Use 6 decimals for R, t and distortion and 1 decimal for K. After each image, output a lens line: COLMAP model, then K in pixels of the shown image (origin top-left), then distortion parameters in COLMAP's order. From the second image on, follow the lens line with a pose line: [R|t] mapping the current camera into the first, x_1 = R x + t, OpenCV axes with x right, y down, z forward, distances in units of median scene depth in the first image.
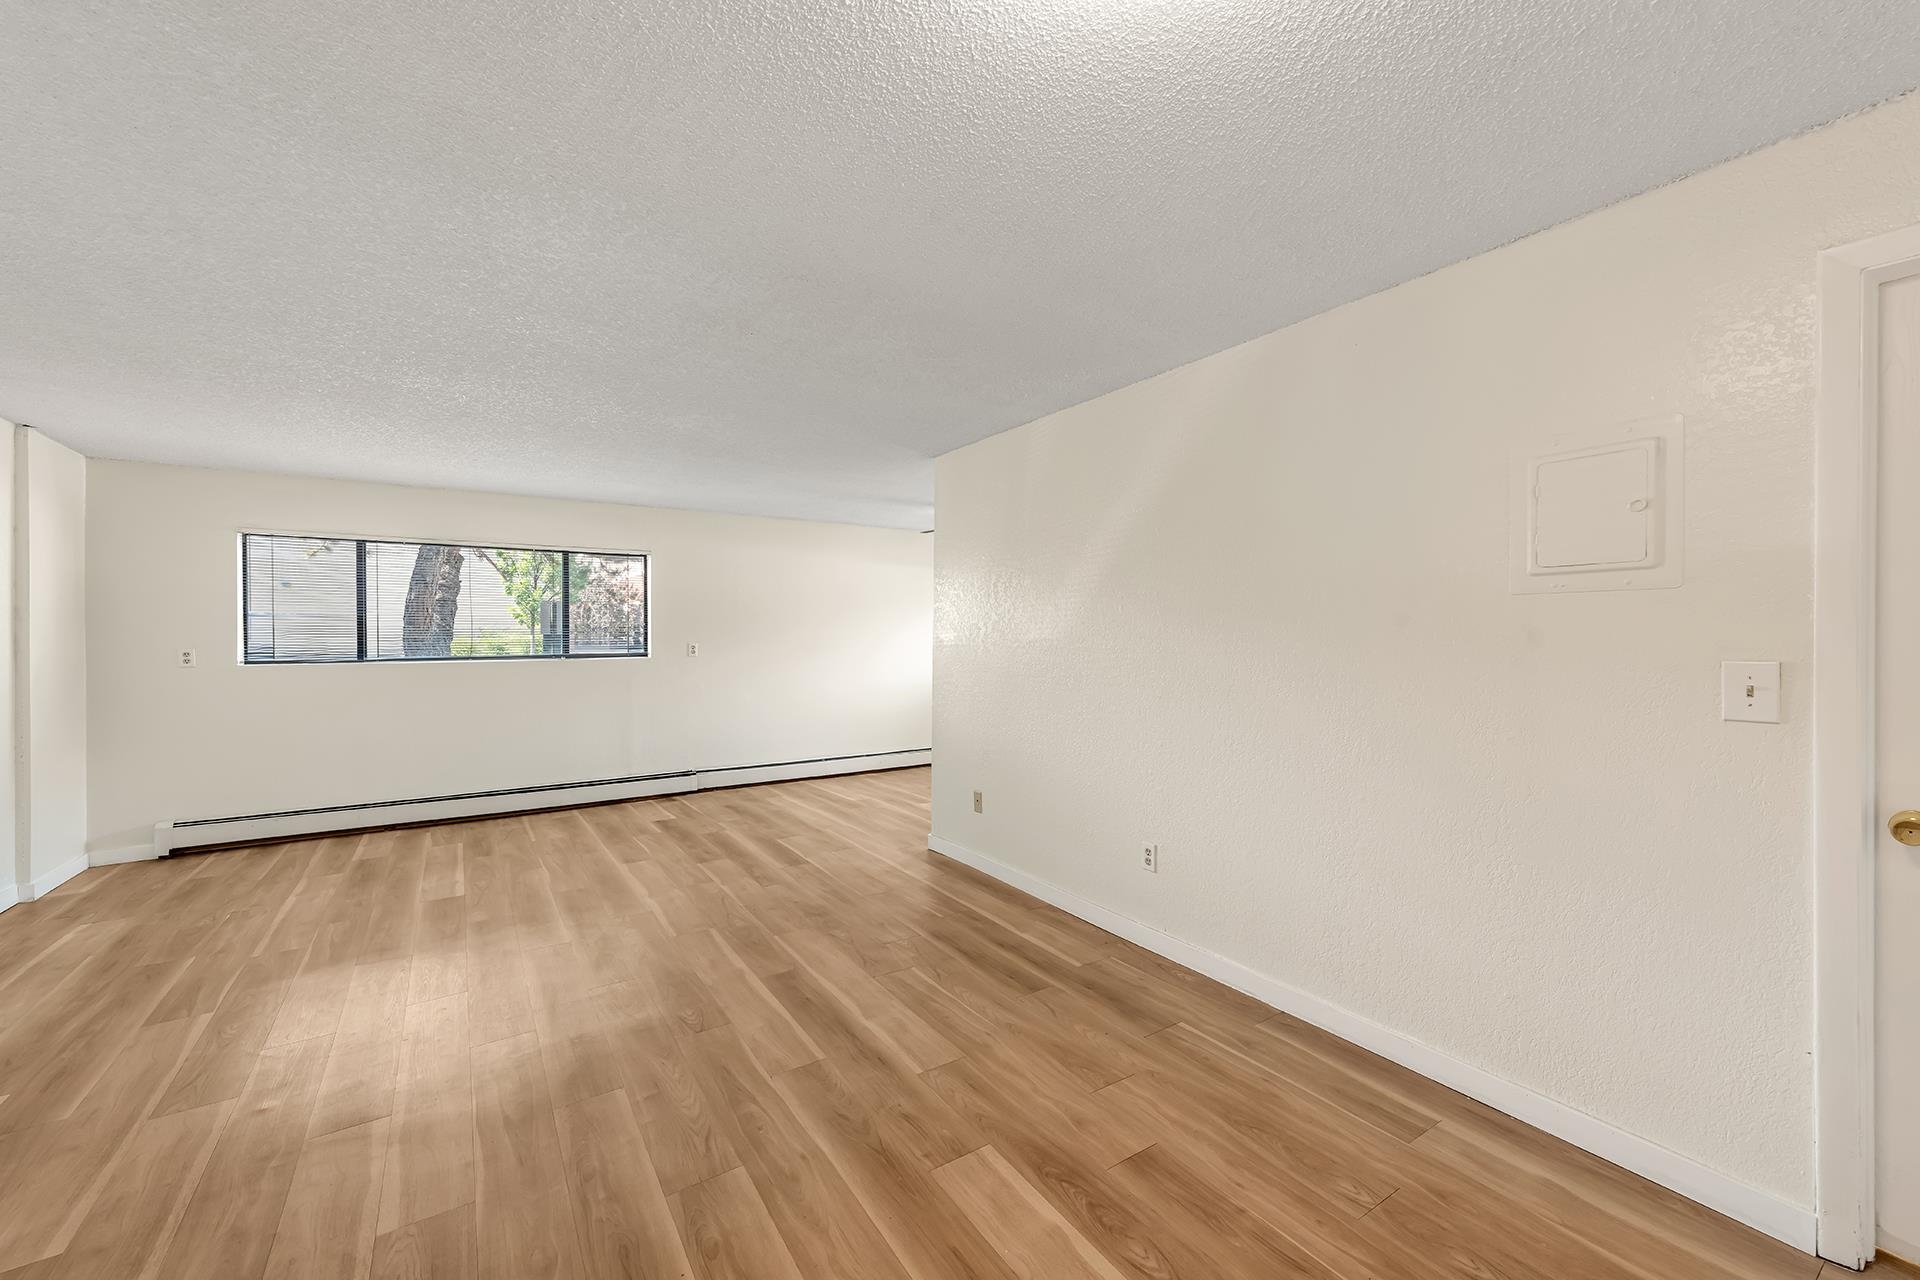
lens RADIAL K [[762.1, 0, 972.5], [0, 762.1, 639.4], [0, 0, 1]] dist [0.009919, -0.002244]
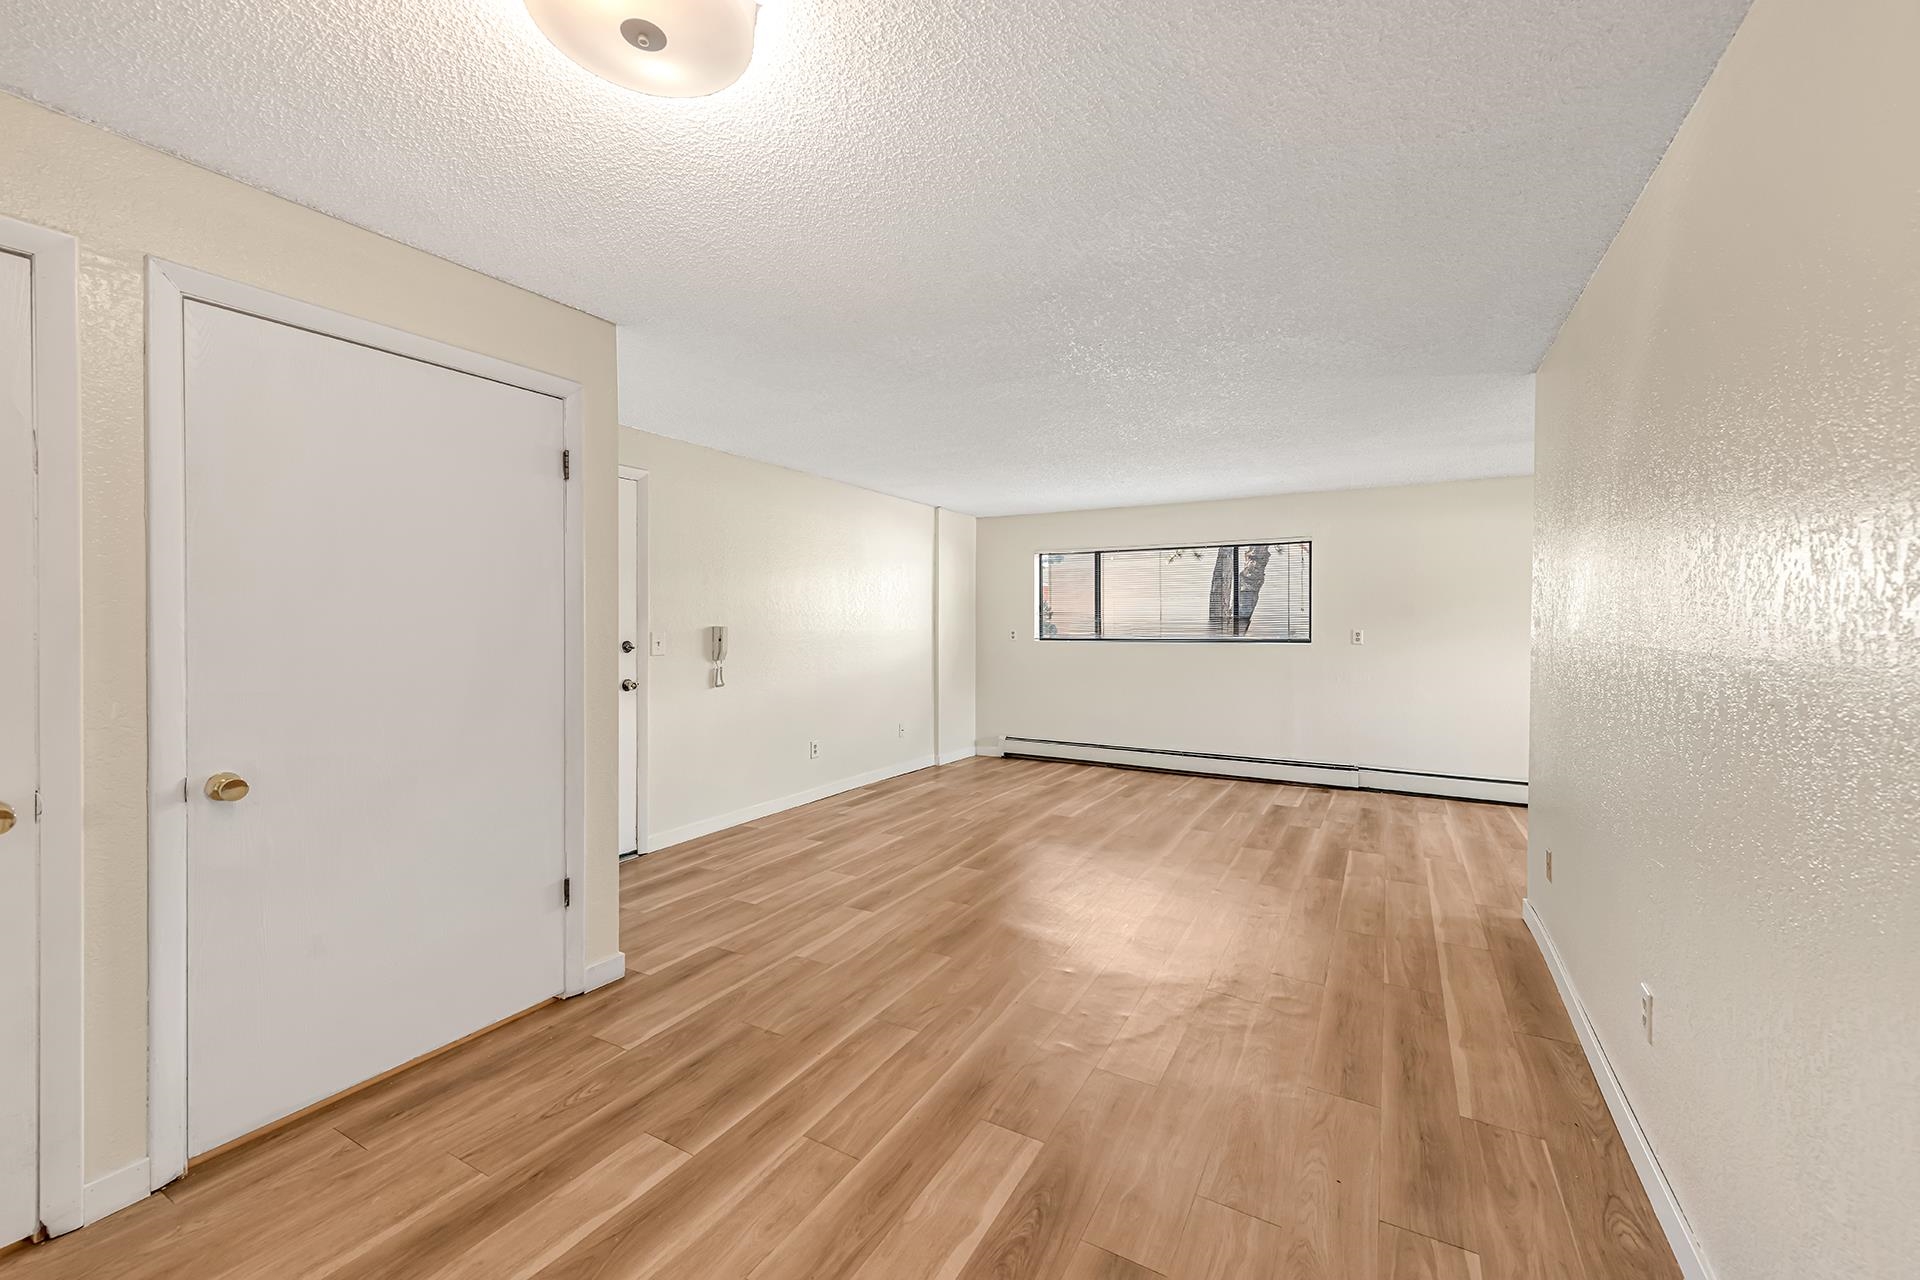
lens RADIAL K [[762.1, 0, 954.1], [0, 762.1, 628.7], [0, 0, 1]] dist [0.009919, -0.002244]
pose [[0.439052, 0.010167, -0.898404, 0.471642], [-0.007512, 0.999943, 0.007645, -0.001202], [0.898430, 0.003392, 0.439103, 0.261746]]
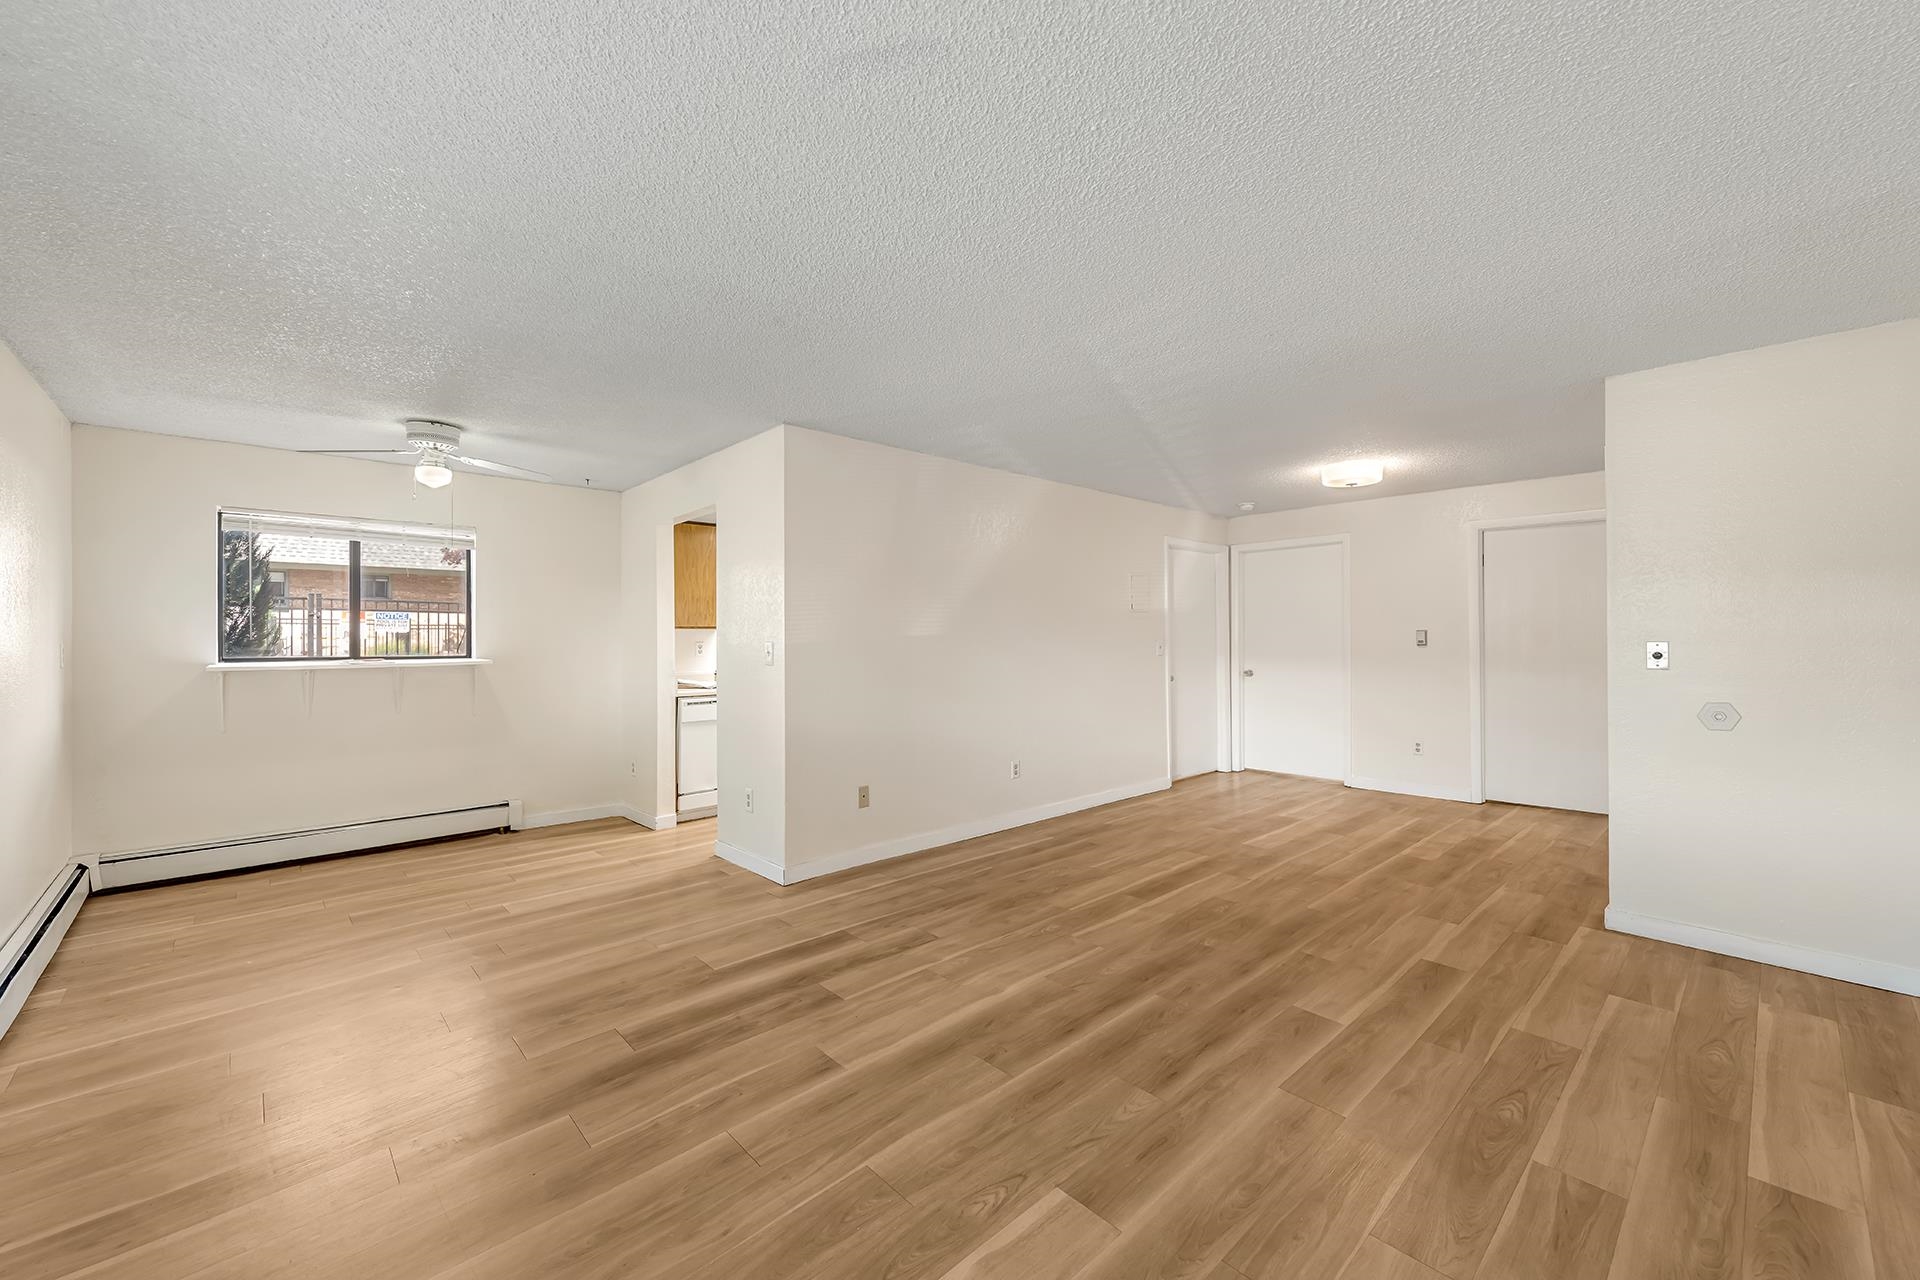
lens RADIAL K [[762.1, 0, 968.4], [0, 762.1, 634.0], [0, 0, 1]] dist [0.009919, -0.002244]
pose [[-0.162081, 0.004002, 0.986769, -1.226903], [0.012153, 0.999924, -0.002059, 0.001266], [-0.986703, 0.011658, -0.162117, 1.241338]]
